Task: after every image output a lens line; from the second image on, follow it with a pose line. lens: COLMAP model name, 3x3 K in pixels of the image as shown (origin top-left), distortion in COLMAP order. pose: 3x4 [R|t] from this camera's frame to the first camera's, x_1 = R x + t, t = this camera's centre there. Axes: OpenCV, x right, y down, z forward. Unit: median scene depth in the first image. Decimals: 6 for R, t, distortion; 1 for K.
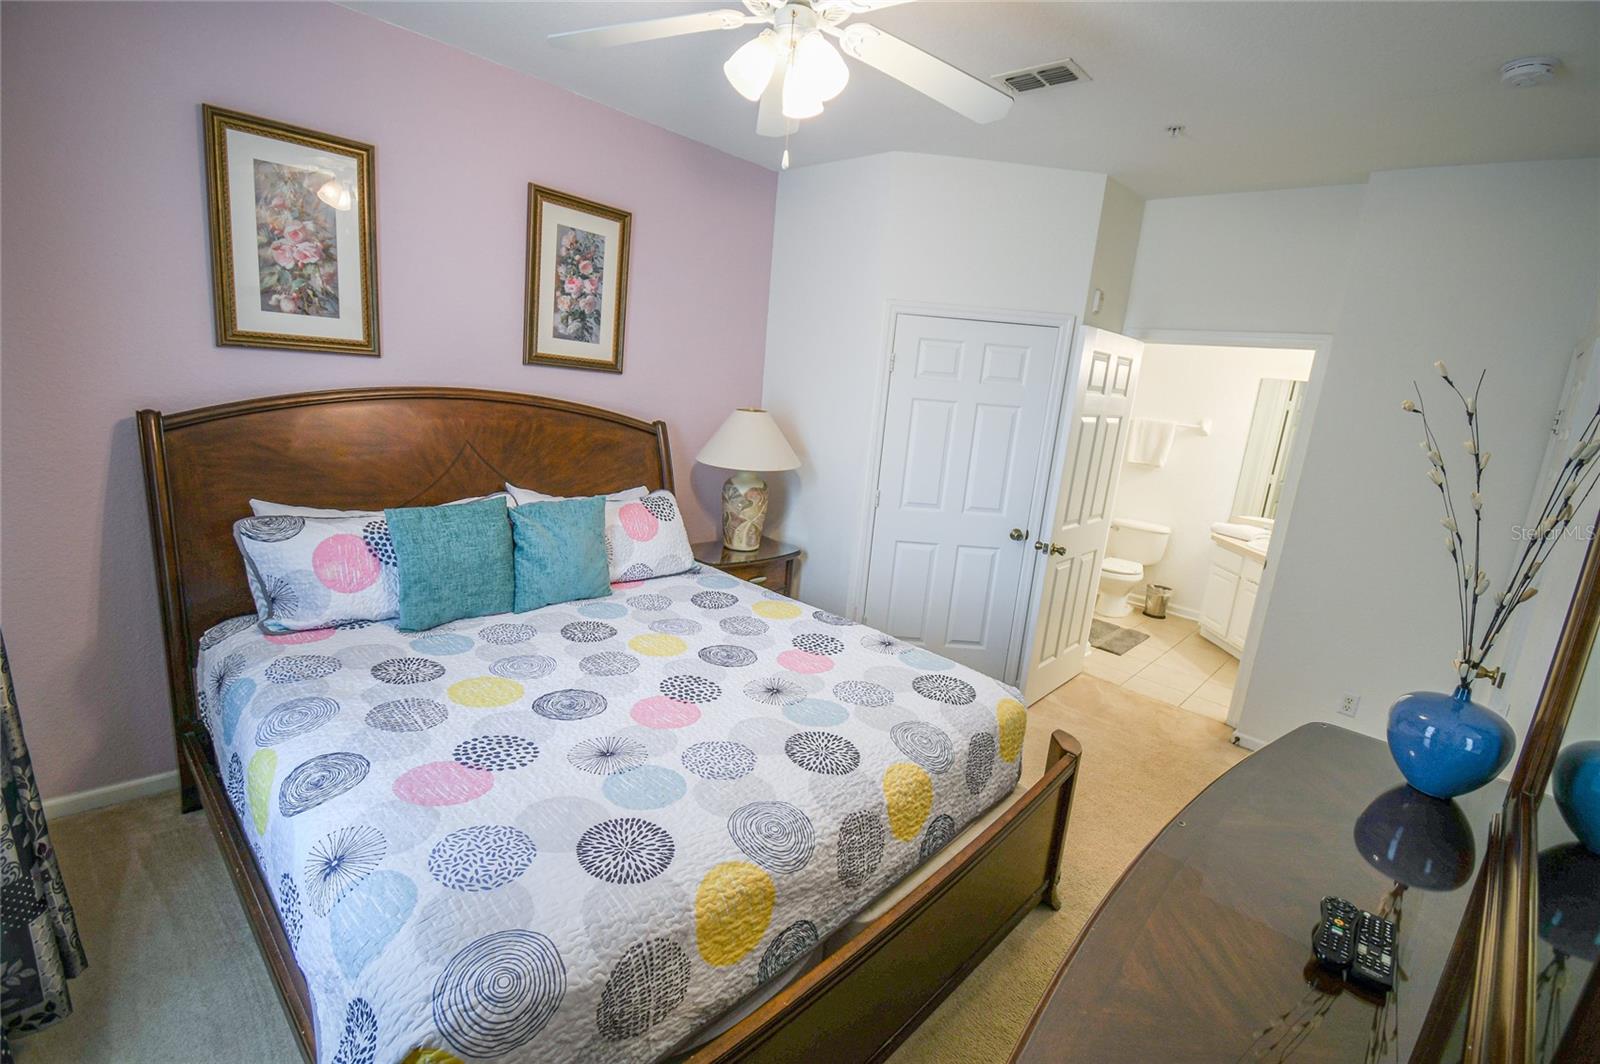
lens RADIAL K [[728.2, 0, 803.7], [0, 728.2, 532.7], [0, 0, 1]] dist [-0.005055, -0.002341]
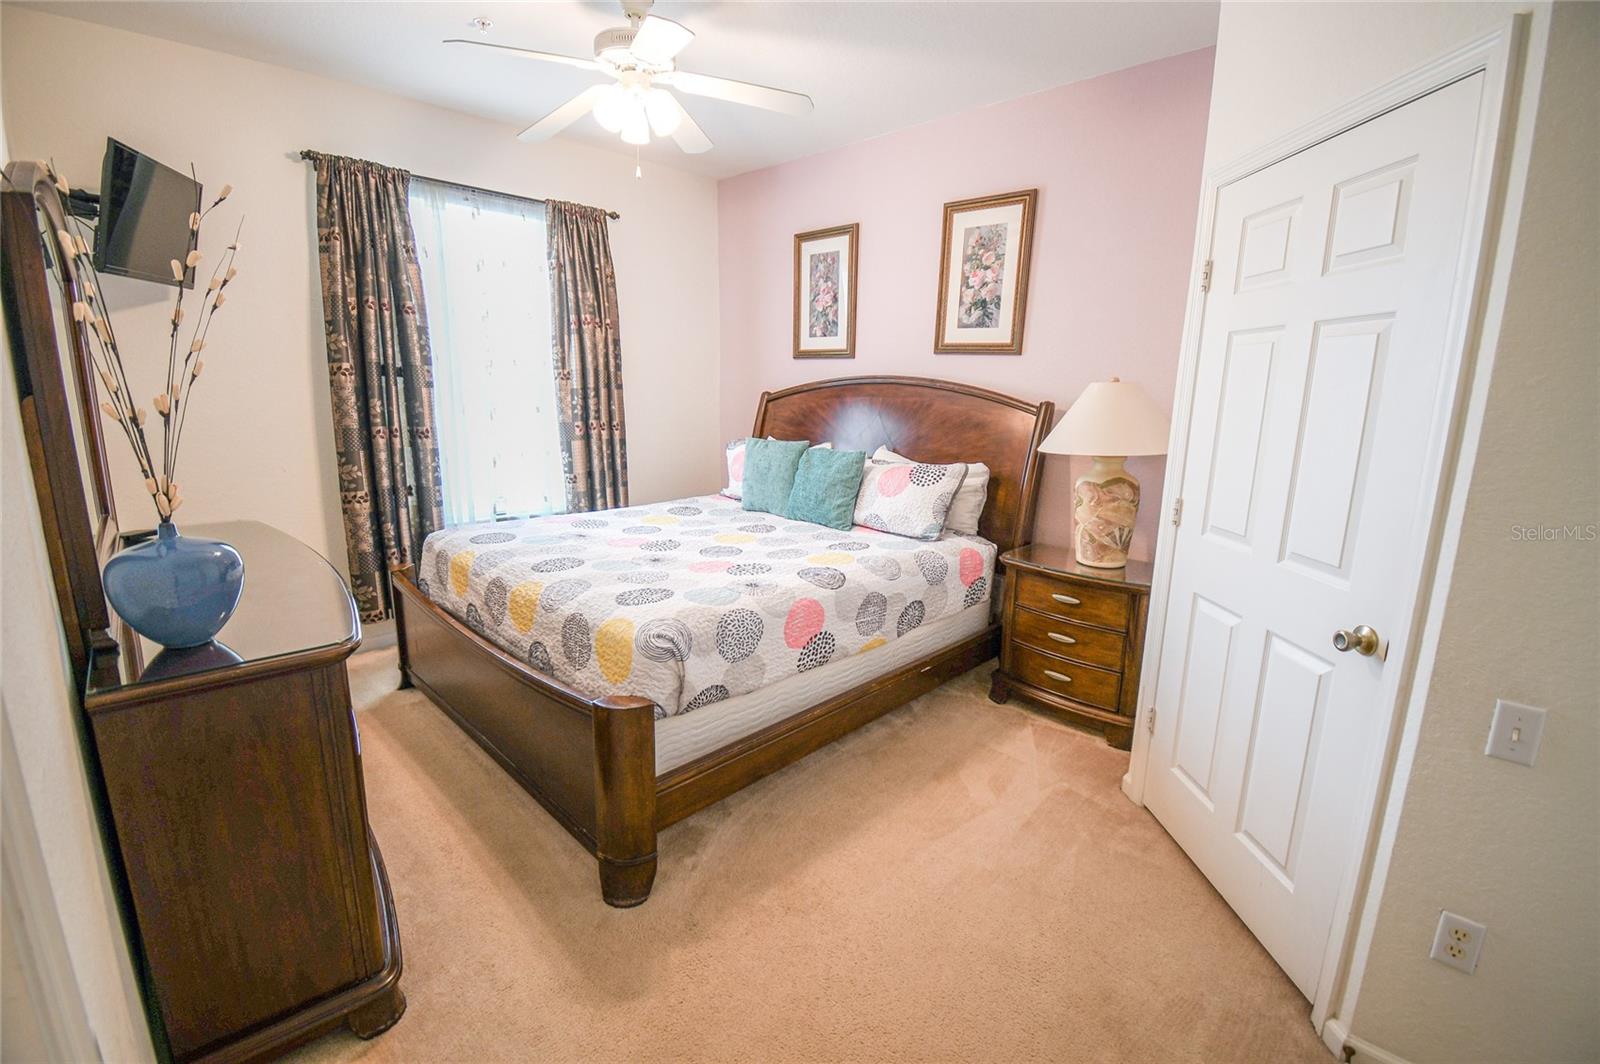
lens RADIAL K [[728.2, 0, 802.7], [0, 728.2, 534.7], [0, 0, 1]] dist [-0.005055, -0.002341]
pose [[-0.039002, 0.119301, -0.992092, 0.849806], [-0.224018, 0.966531, 0.125034, -0.041613], [0.973804, 0.227123, -0.010971, 0.851902]]
